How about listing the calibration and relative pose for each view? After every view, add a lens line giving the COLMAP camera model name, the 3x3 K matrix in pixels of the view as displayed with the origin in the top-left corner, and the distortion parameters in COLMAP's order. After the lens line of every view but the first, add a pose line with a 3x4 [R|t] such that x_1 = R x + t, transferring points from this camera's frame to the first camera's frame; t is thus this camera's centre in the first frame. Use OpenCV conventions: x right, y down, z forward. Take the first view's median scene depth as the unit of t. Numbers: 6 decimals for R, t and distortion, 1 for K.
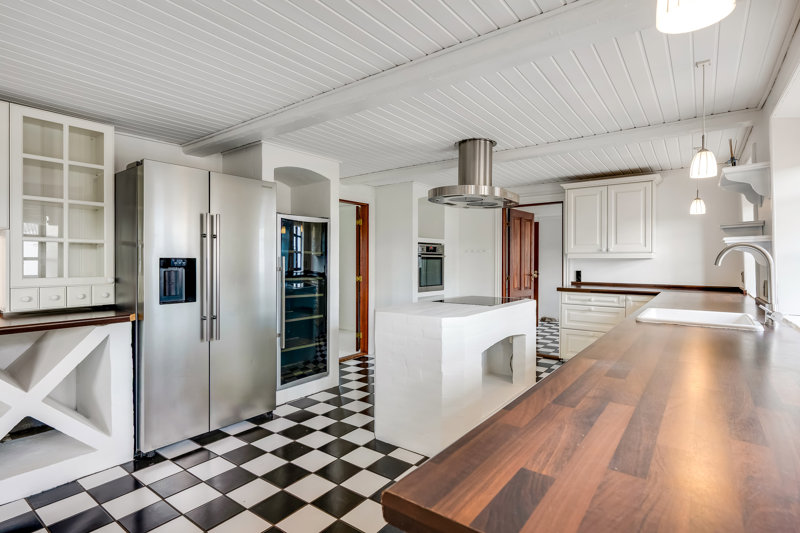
lens RADIAL K [[404.9, 0, 400.0], [0, 404.9, 266.5], [0, 0, 1]] dist [0.001607, 0.000315]
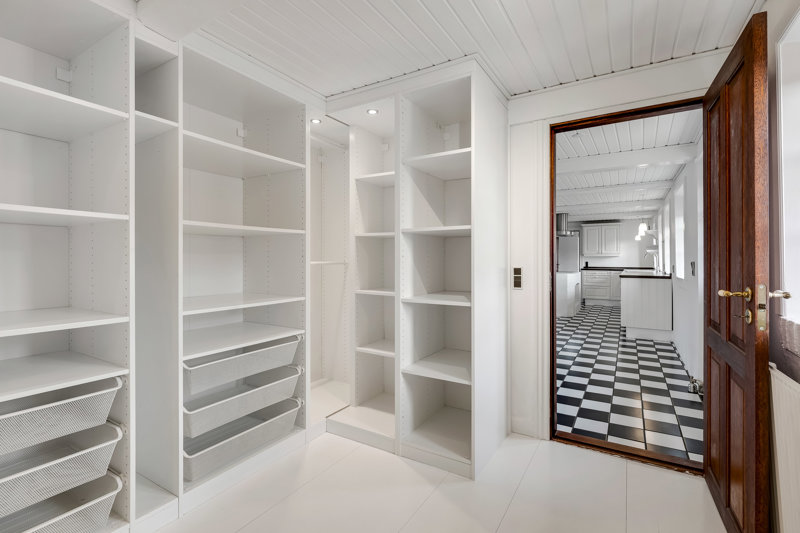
lens RADIAL K [[376.3, 0, 399.6], [0, 376.3, 258.2], [0, 0, 1]] dist [-0.000846, -0.000079]
pose [[0.995950, 0.001010, 0.089906, -0.878965], [-0.000383, 0.999975, -0.006992, 0.007228], [-0.089911, 0.006929, 0.995926, -1.109437]]
